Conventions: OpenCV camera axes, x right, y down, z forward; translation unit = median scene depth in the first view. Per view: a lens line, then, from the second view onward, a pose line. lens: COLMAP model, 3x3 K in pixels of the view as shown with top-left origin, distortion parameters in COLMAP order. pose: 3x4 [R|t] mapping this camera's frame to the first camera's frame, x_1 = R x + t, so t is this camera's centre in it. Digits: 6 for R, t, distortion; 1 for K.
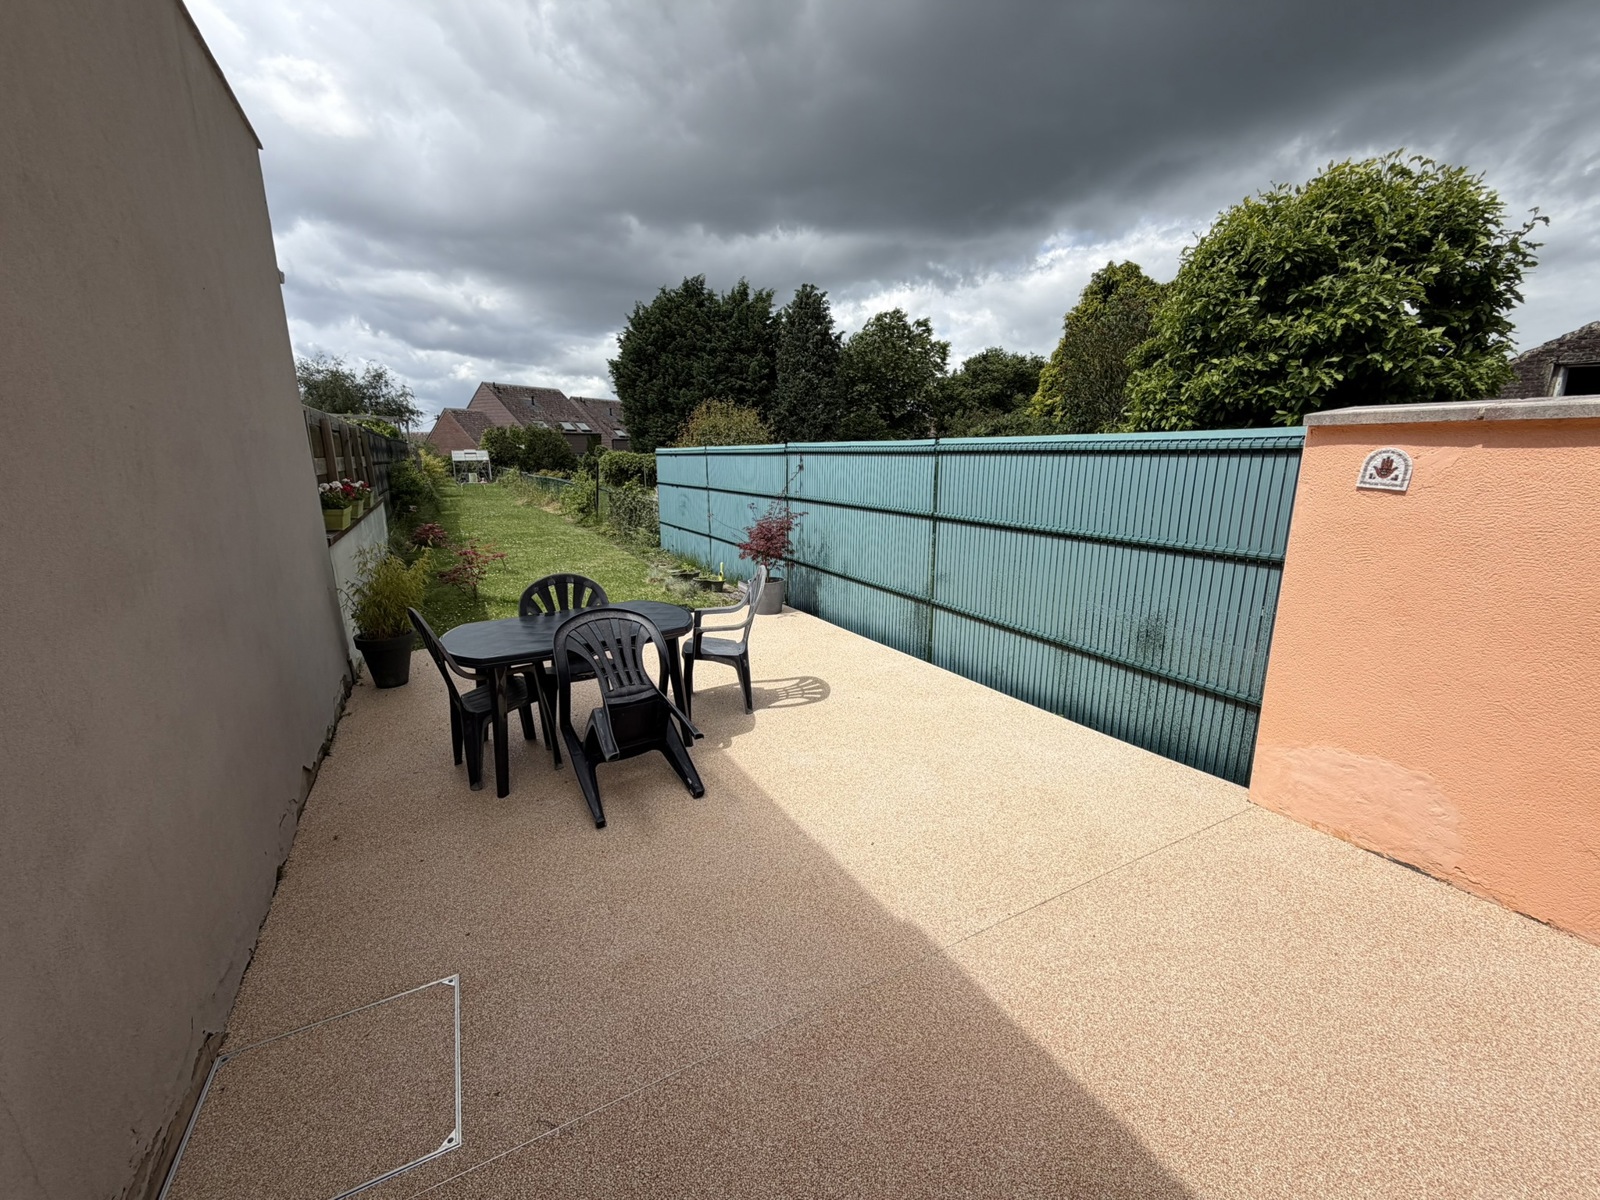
lens RADIAL K [[638.4, 0, 797.3], [0, 638.4, 597.4], [0, 0, 1]] dist [0.001397, -0.000309]
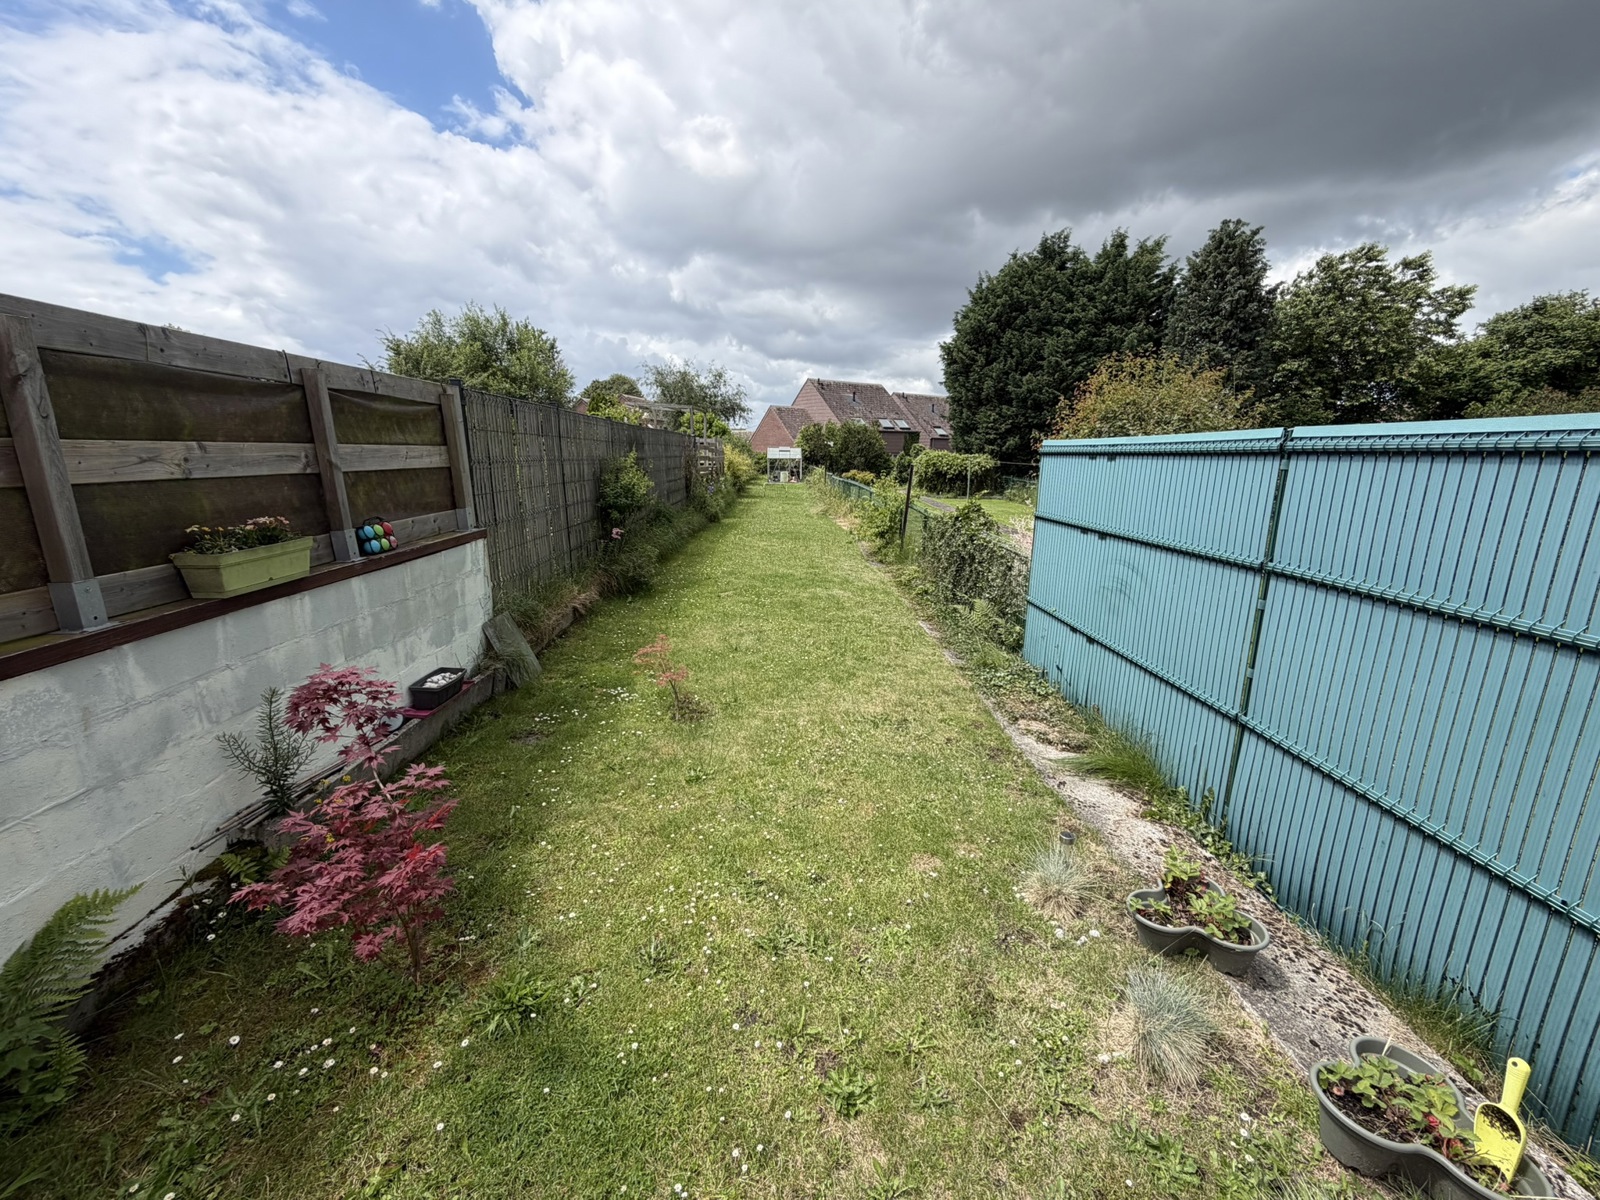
lens RADIAL K [[631.8, 0, 800.0], [0, 631.8, 600.0], [0, 0, 1]] dist [0.014117, -0.000061]
pose [[0.892035, 0.119773, -0.435807, -0.045223], [-0.118680, 0.992484, 0.029843, -0.030481], [0.436106, 0.025101, 0.899545, 0.143420]]
